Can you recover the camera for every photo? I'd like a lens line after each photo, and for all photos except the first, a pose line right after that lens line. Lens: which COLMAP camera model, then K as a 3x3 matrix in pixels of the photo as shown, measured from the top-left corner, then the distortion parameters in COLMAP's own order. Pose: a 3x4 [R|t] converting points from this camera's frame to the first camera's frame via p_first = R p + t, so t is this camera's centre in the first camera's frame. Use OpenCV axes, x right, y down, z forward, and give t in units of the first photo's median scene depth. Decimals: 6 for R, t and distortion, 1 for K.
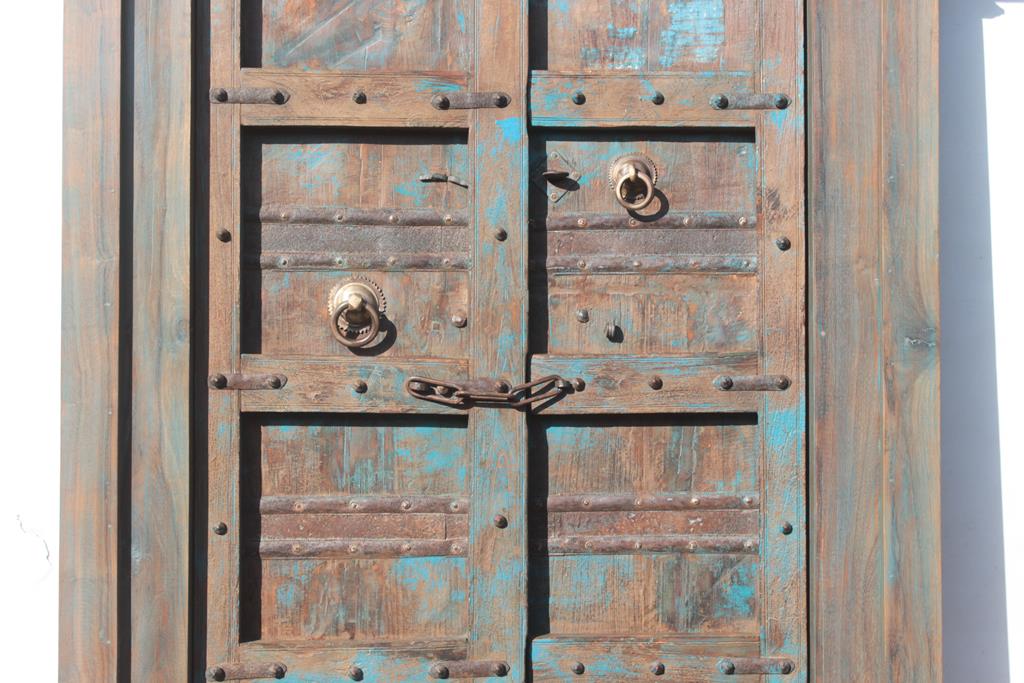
lens RADIAL K [[1877.9, 0, 513.7], [0, 1877.9, 327.0], [0, 0, 1]] dist [-0.002493, 0.167157]
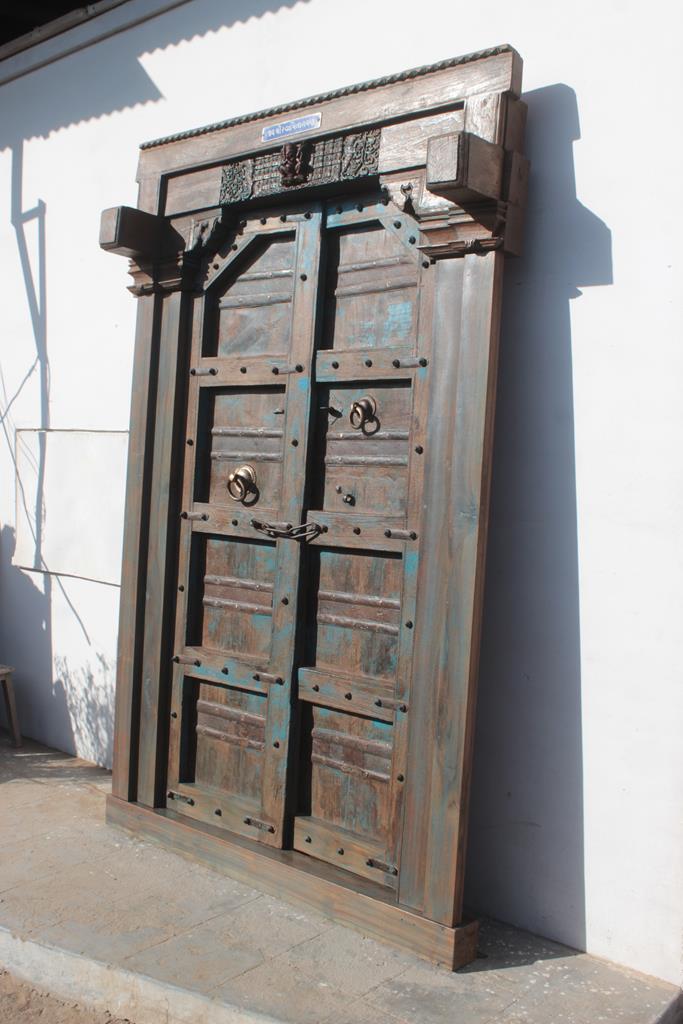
lens RADIAL K [[1045.6, 0, 307.0], [0, 1045.6, 495.5], [0, 0, 1]] dist [-0.151312, 0.183357]
pose [[0.721015, 0.043083, -0.691579, 0.694916], [-0.032824, 0.999068, 0.028018, -0.026926], [0.692142, 0.002498, 0.721757, 0.283475]]
